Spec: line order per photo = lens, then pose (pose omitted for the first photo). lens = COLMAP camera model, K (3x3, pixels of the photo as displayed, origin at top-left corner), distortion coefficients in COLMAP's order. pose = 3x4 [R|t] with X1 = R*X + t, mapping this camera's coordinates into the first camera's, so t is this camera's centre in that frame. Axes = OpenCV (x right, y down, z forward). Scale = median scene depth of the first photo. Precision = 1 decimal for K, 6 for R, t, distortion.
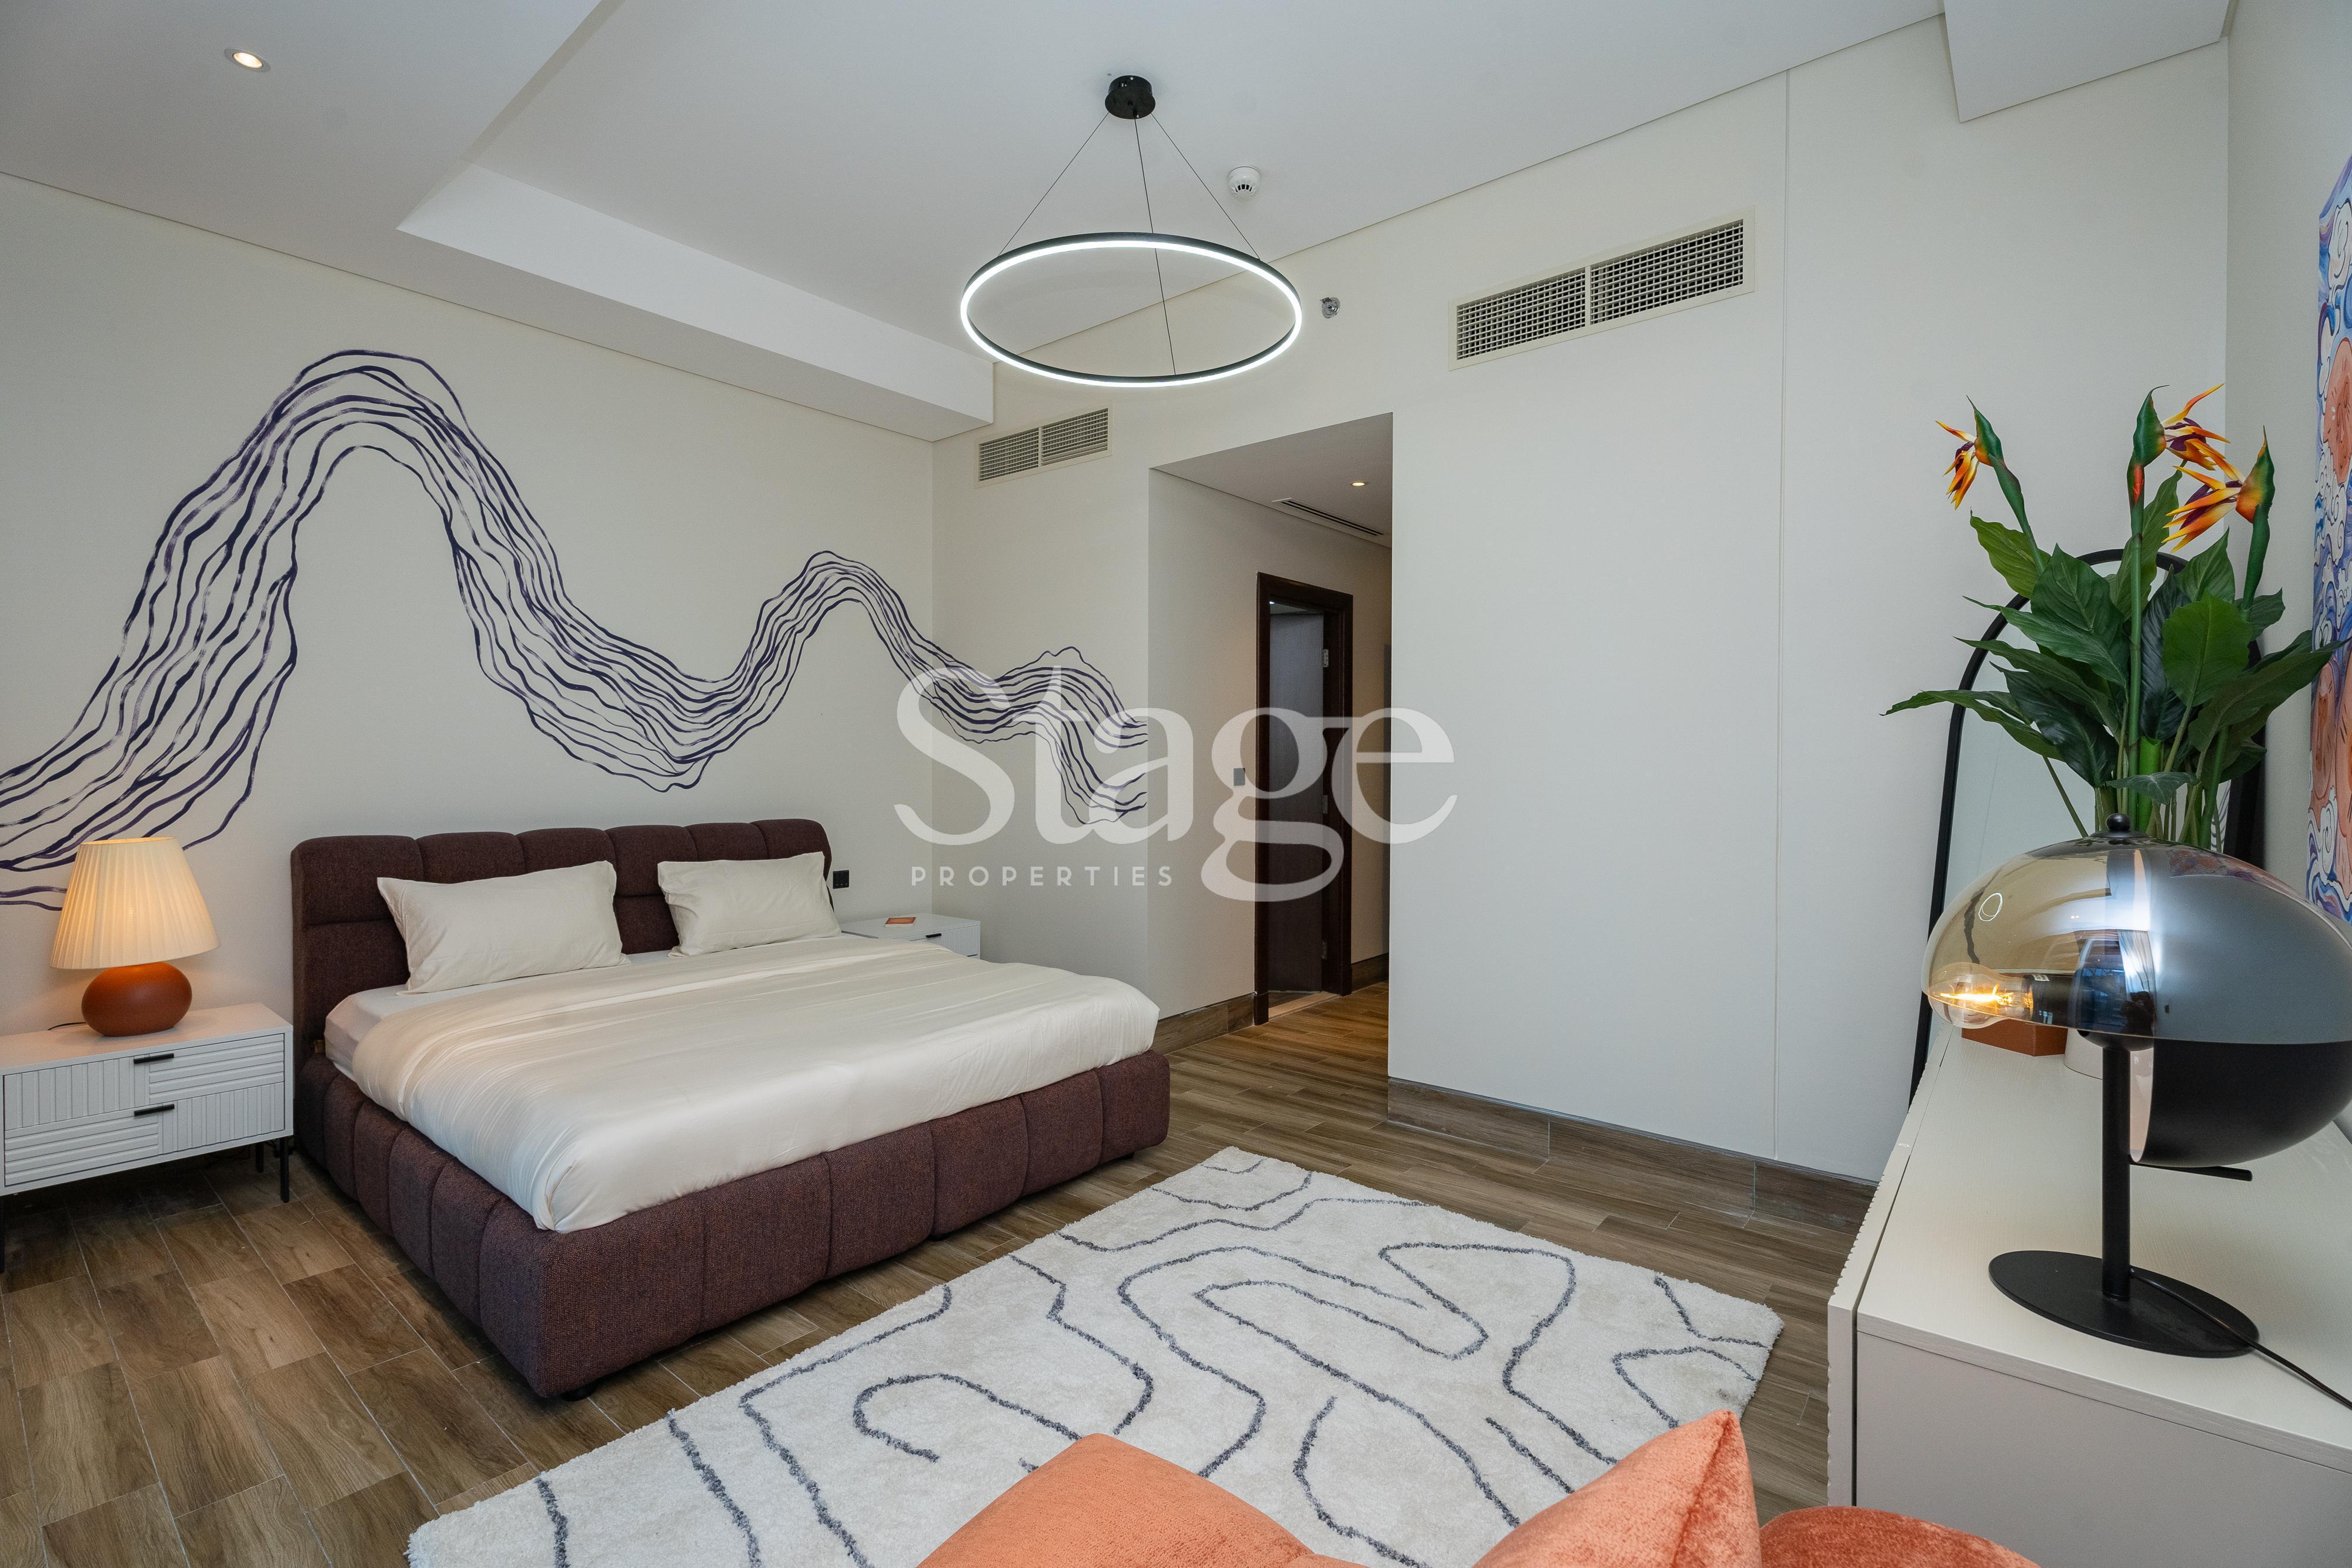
lens RADIAL K [[1047.8, 0, 1178.8], [0, 1047.8, 780.4], [0, 0, 1]] dist [0.000478, -0.000308]
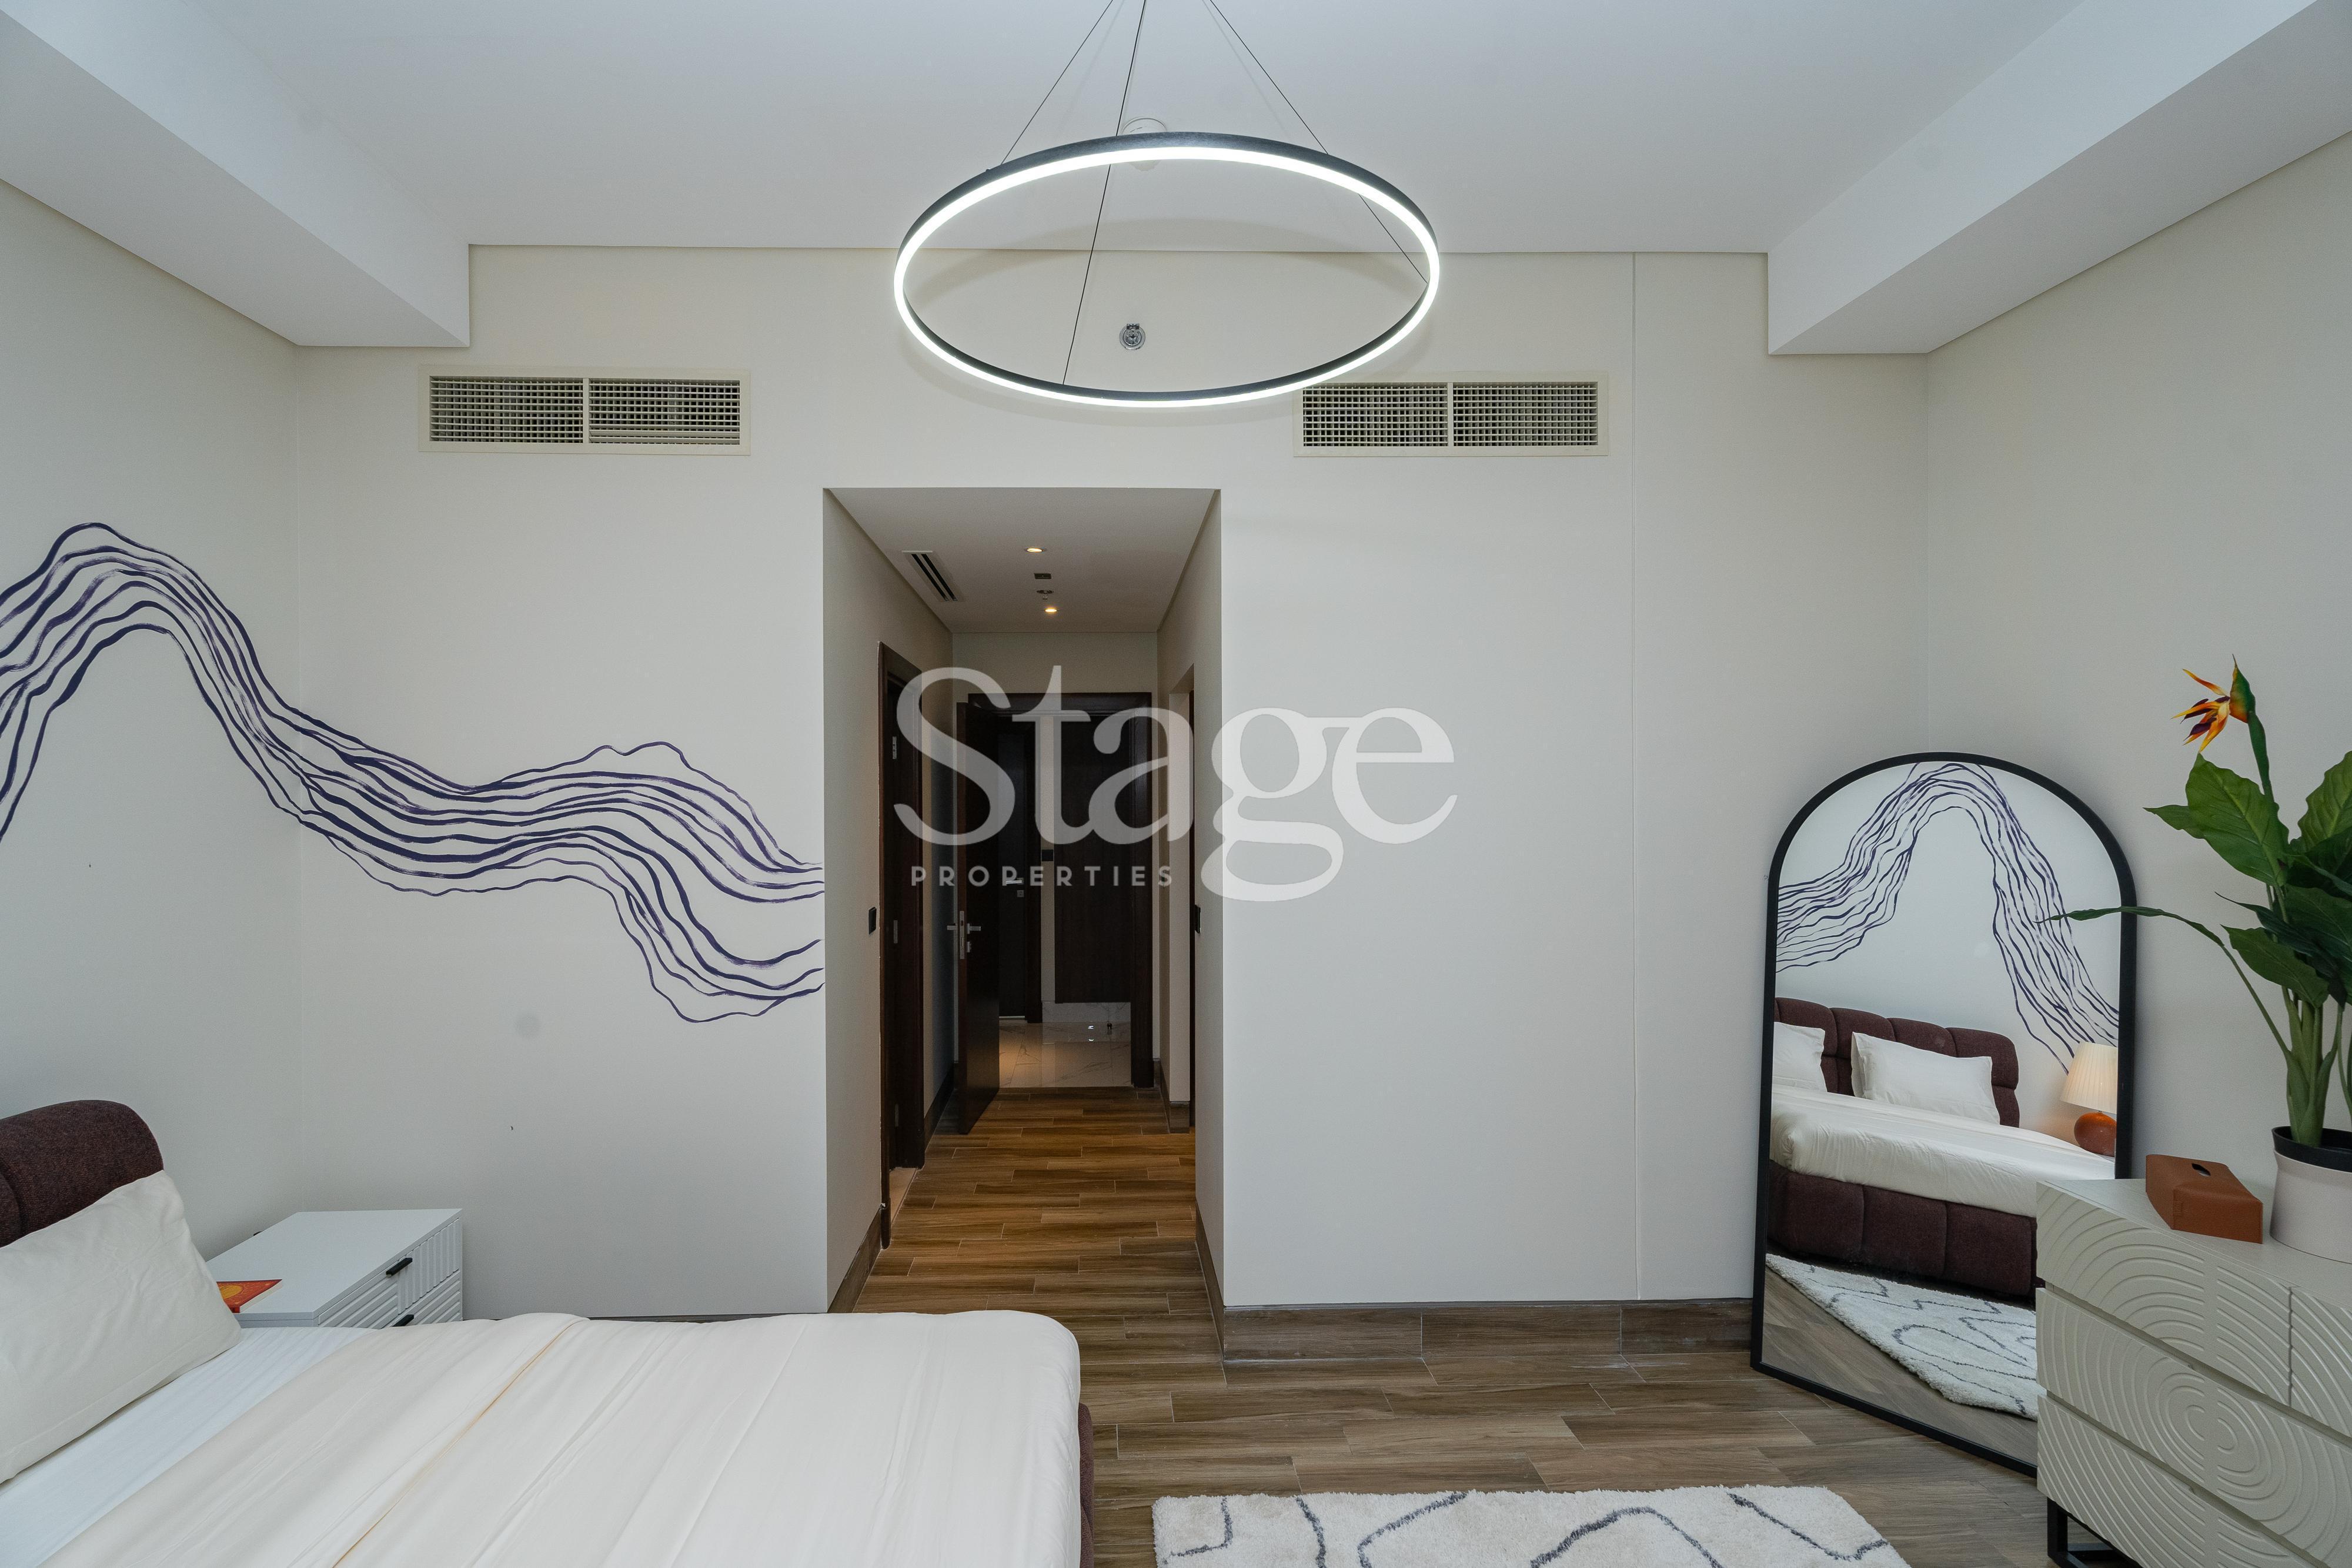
lens RADIAL K [[1080.4, 0, 1348.9], [0, 1080.4, 839.9], [0, 0, 1]] dist [0.000466, -0.000150]
pose [[0.755073, -0.011128, 0.655546, -0.277792], [0.018435, 0.999821, -0.004262, -0.074884], [-0.655381, 0.015303, 0.755143, 0.308201]]
